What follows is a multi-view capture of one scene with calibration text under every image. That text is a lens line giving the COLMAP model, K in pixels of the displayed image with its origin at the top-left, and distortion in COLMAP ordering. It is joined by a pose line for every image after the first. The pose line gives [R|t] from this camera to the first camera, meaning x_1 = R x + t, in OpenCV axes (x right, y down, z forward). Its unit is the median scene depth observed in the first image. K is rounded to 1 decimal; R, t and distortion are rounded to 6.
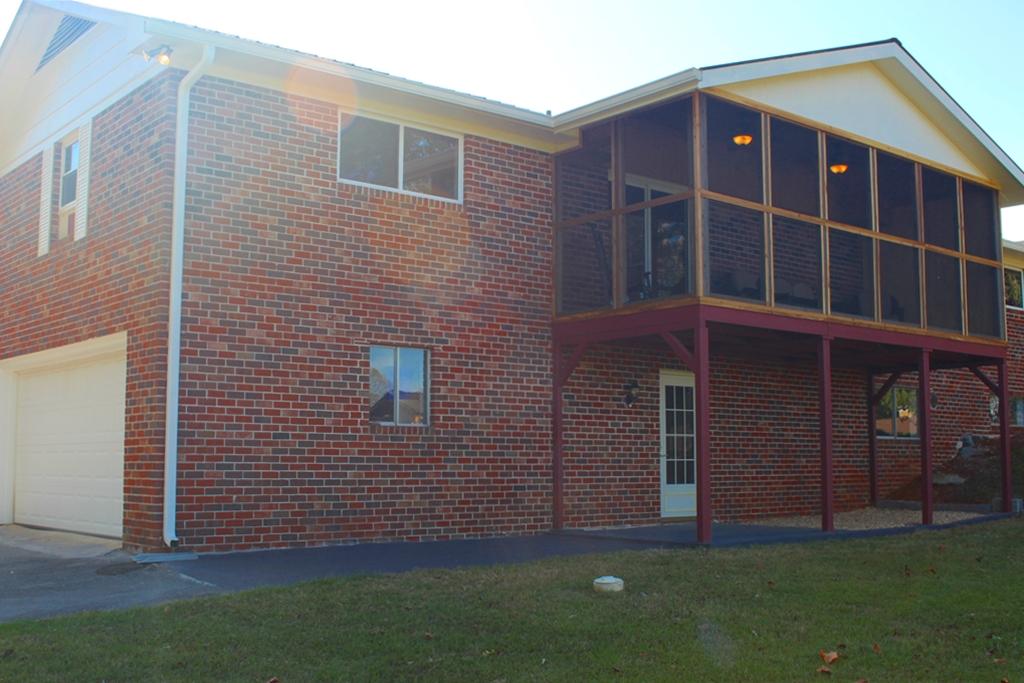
lens RADIAL K [[1176.0, 0, 512.0], [0, 1176.0, 341.5], [0, 0, 1]] dist [-0.111791, -0.001124]
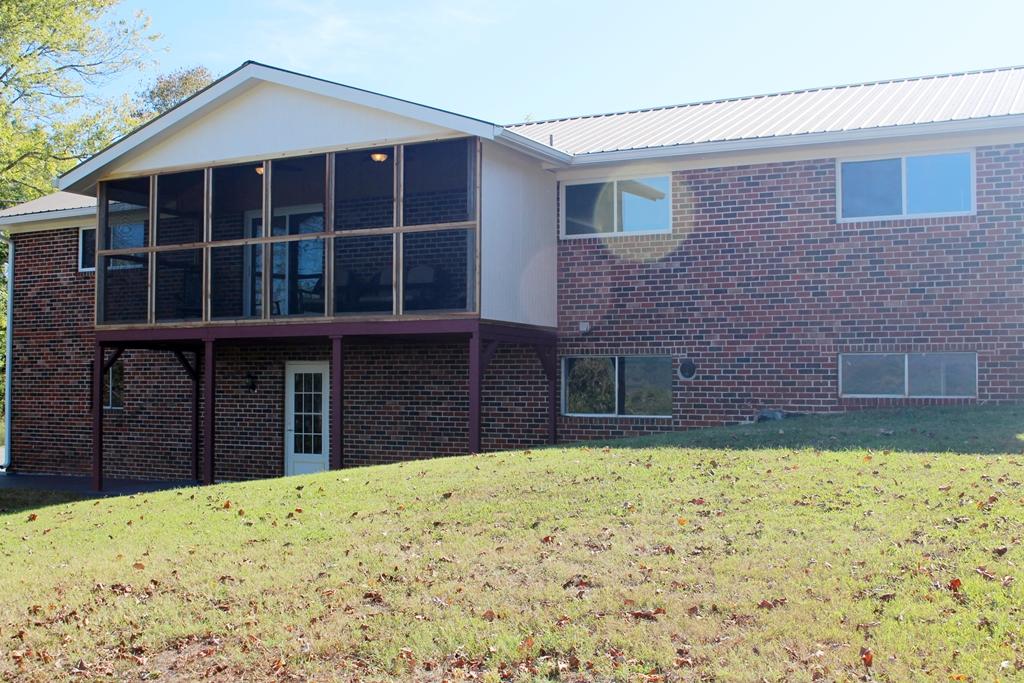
lens RADIAL K [[1176.0, 0, 512.0], [0, 1176.0, 341.5], [0, 0, 1]] dist [-0.111791, -0.001124]
pose [[0.371927, -0.037323, -0.927511, 1.478990], [0.096711, 0.995312, -0.001271, 0.029687], [0.923210, -0.089228, 0.373793, 0.814516]]
